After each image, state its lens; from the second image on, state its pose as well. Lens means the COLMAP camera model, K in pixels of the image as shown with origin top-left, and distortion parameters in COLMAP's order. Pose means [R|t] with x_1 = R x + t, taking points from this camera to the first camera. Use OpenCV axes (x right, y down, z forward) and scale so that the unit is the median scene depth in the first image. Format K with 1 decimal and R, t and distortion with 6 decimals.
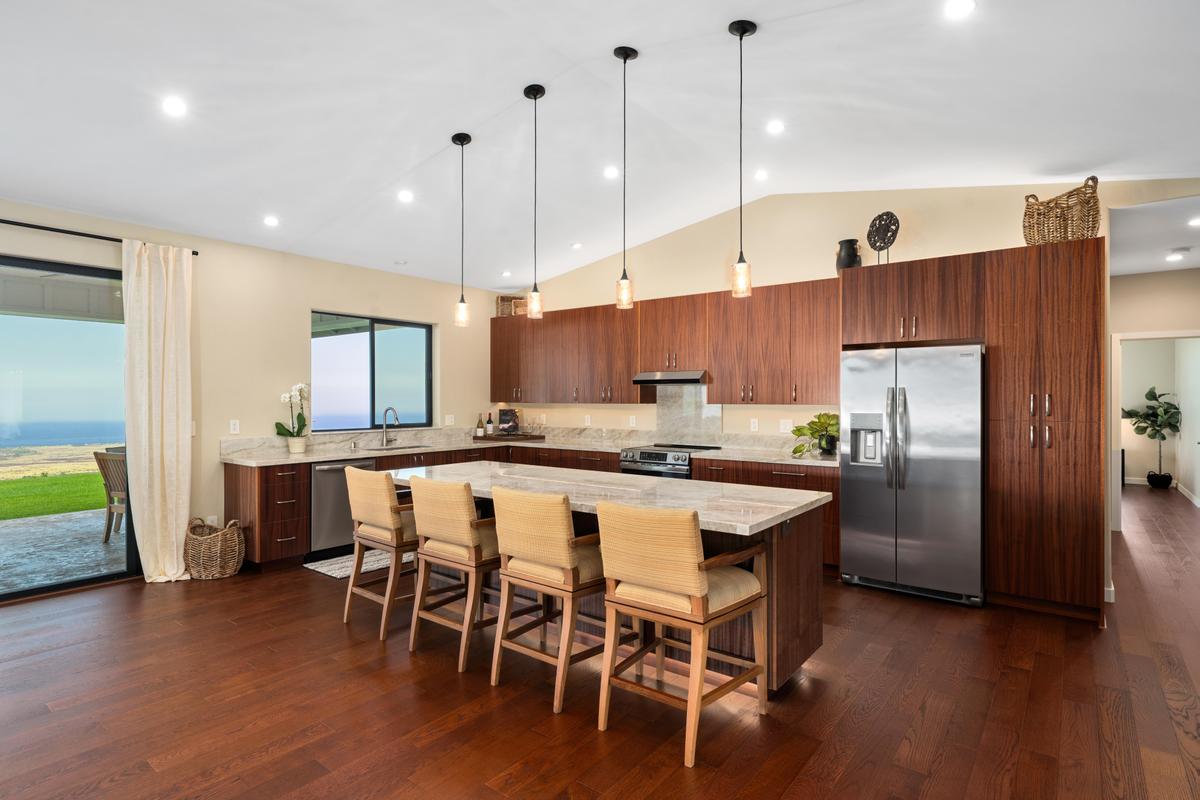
lens RADIAL K [[616.7, 0, 602.9], [0, 616.7, 396.0], [0, 0, 1]] dist [0.000824, 0.000204]
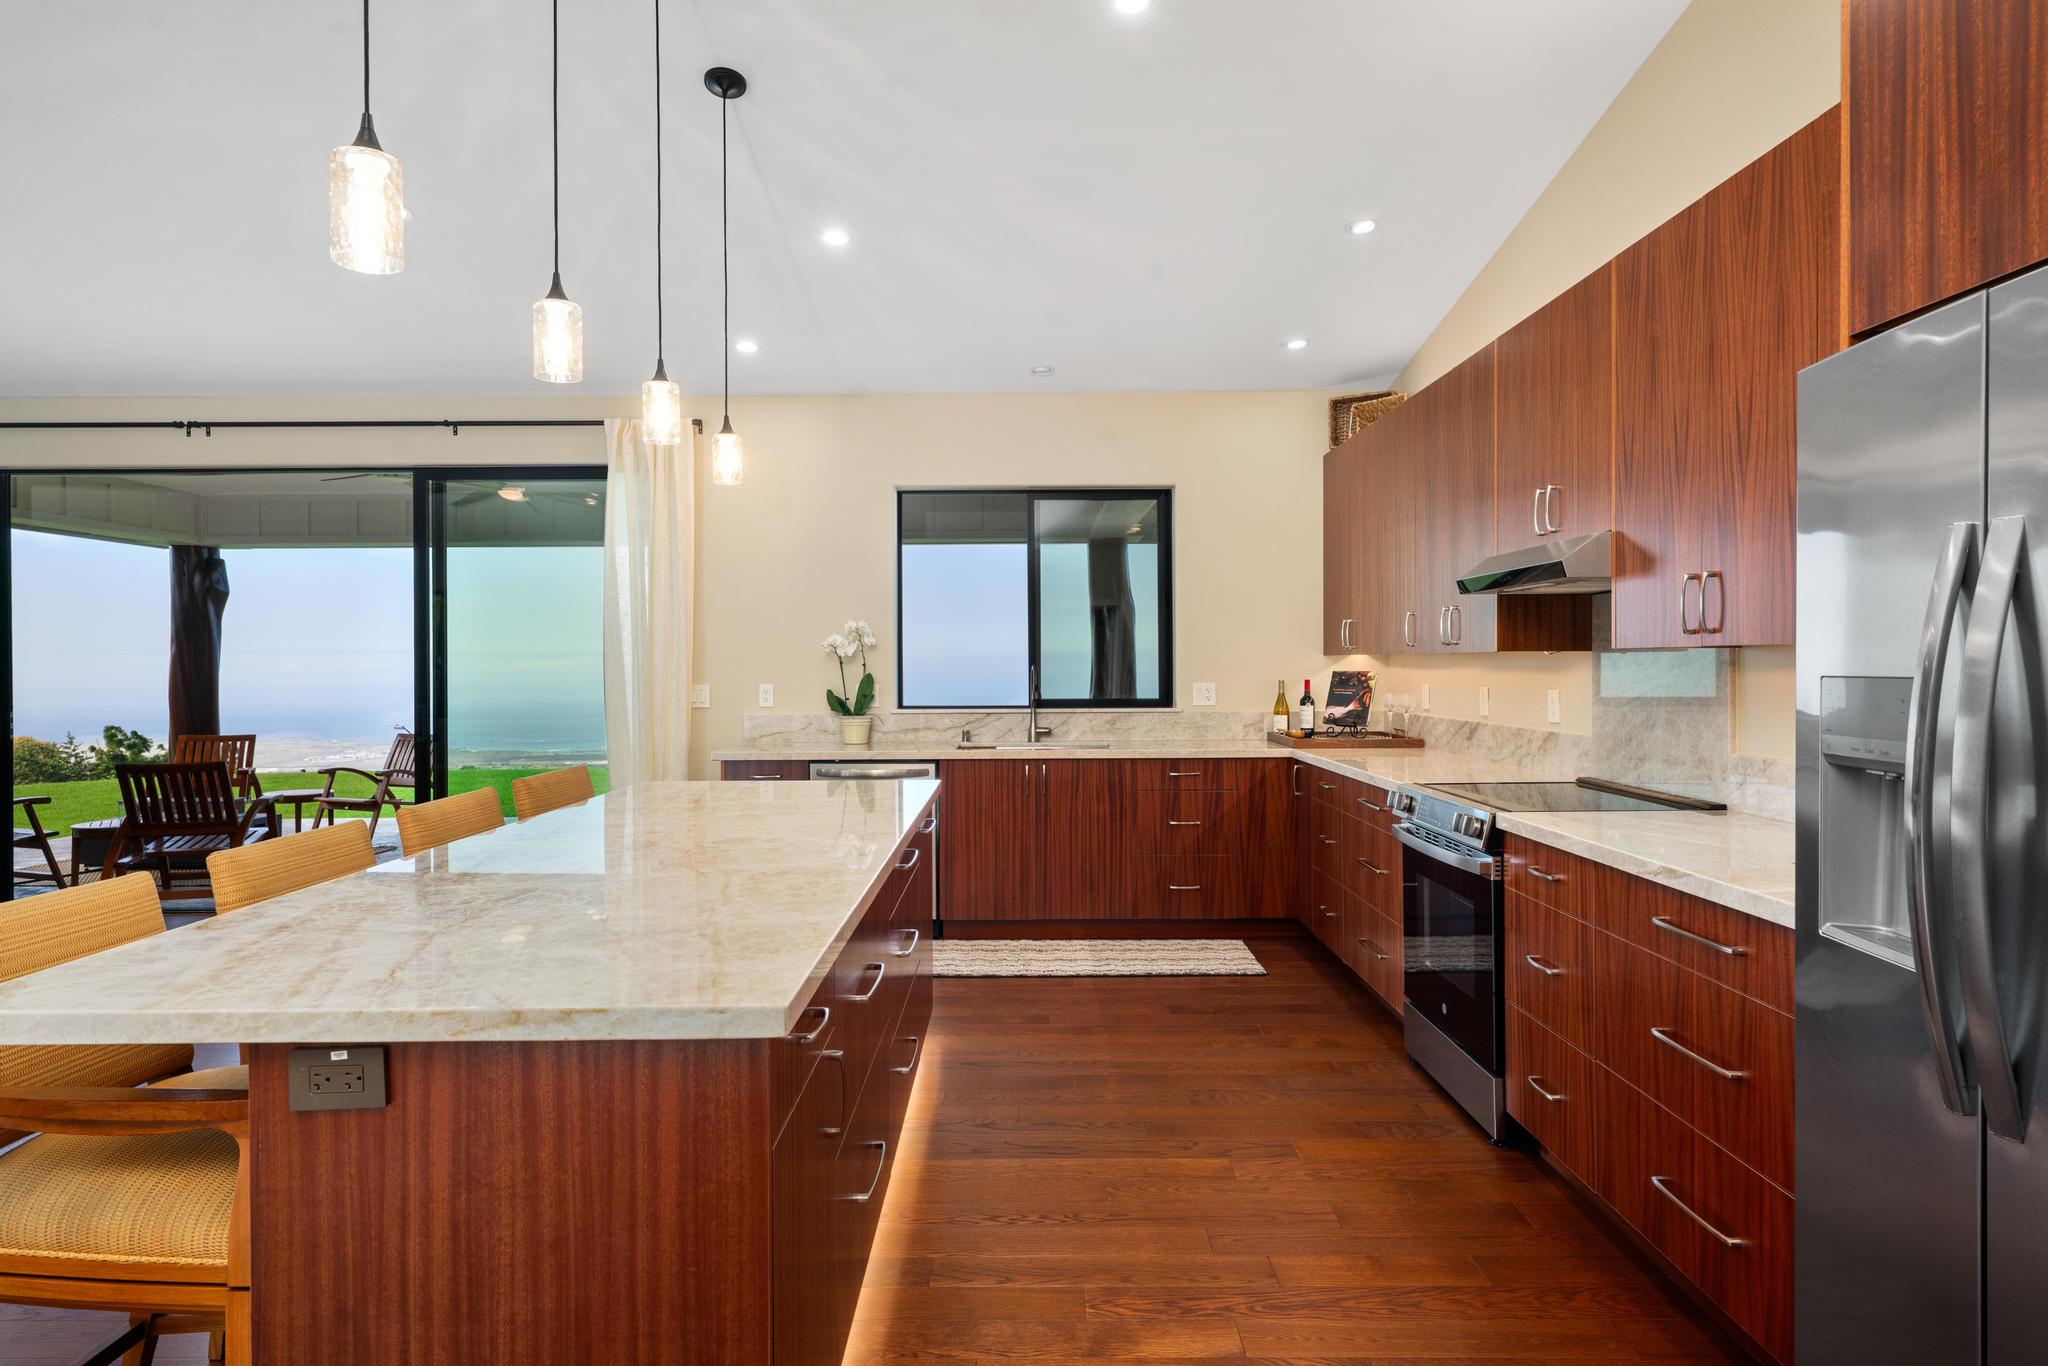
lens RADIAL K [[1152.2, 0, 1025.4], [0, 1152.2, 680.0], [0, 0, 1]] dist [-0.004727, -0.000613]
pose [[0.607279, 0.007842, -0.794450, 0.476015], [0.008606, 0.999828, 0.016448, 0.018319], [0.794442, -0.016826, 0.607107, 0.514492]]
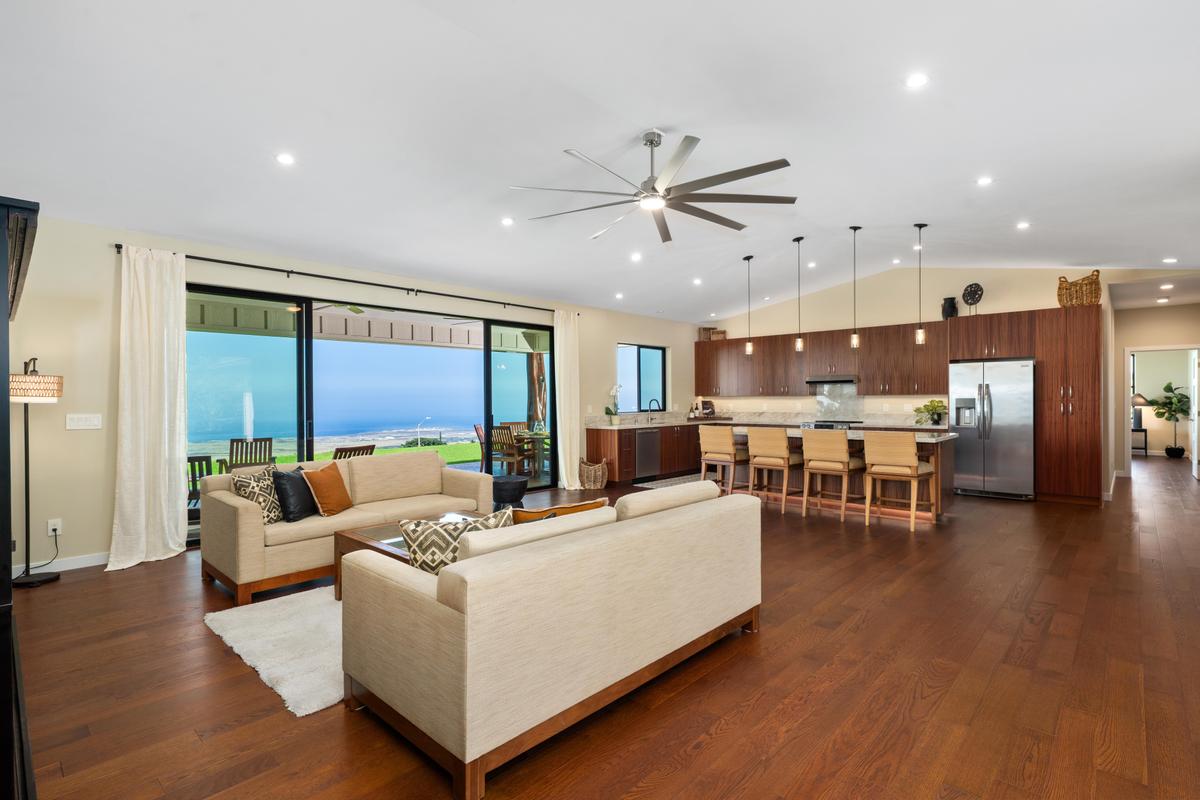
lens RADIAL K [[571.1, 0, 599.9], [0, 571.1, 399.7], [0, 0, 1]] dist [-0.001570, -0.000760]
pose [[0.995123, -0.006440, -0.098429, -0.407287], [0.007105, 0.999954, 0.006407, 0.011919], [0.098383, -0.007075, 0.995123, -0.660111]]
